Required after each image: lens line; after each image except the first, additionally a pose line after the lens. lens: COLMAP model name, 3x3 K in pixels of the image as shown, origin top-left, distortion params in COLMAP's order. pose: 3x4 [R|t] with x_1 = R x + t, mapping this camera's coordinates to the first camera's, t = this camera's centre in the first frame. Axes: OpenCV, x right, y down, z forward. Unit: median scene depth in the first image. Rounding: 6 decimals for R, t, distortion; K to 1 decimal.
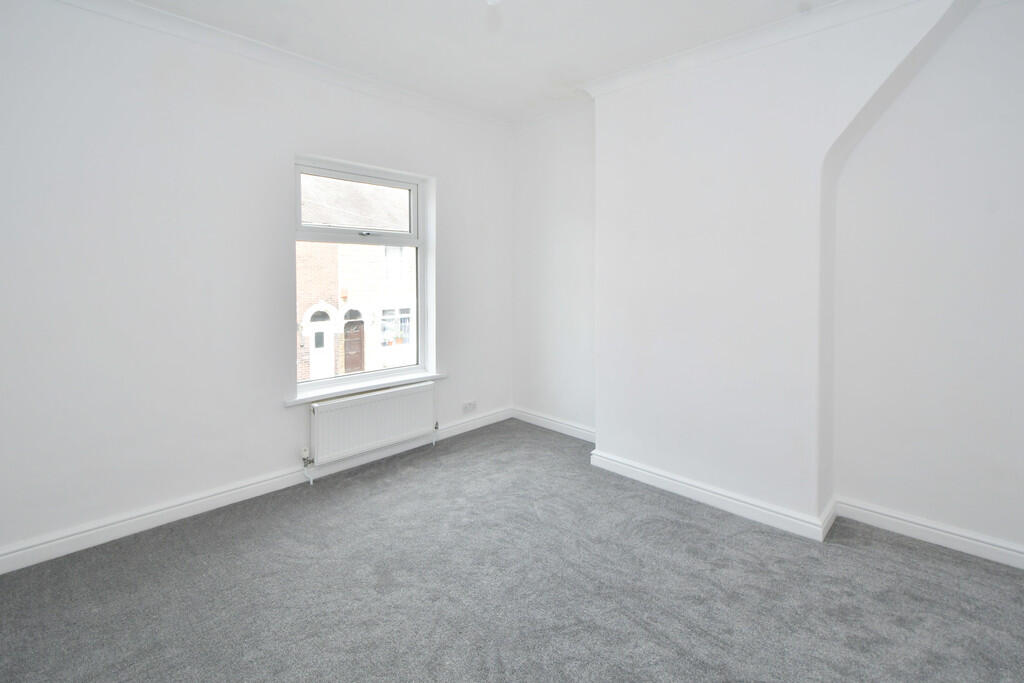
lens RADIAL K [[452.1, 0, 512.0], [0, 452.1, 341.5], [0, 0, 1]] dist [0.000825, -0.000026]
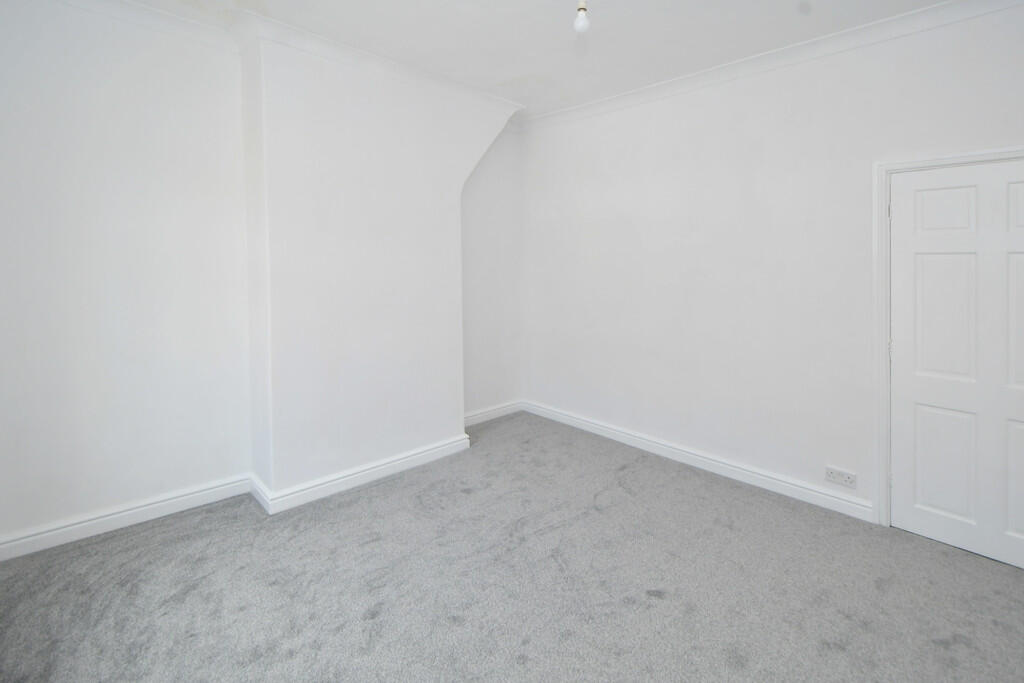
lens RADIAL K [[465.0, 0, 512.0], [0, 465.0, 341.5], [0, 0, 1]] dist [-0.000461, -0.000180]
pose [[0.044106, -0.156302, 0.986724, -0.715763], [0.138919, 0.979049, 0.148877, -0.094904], [-0.989321, 0.130509, 0.064895, 0.703467]]
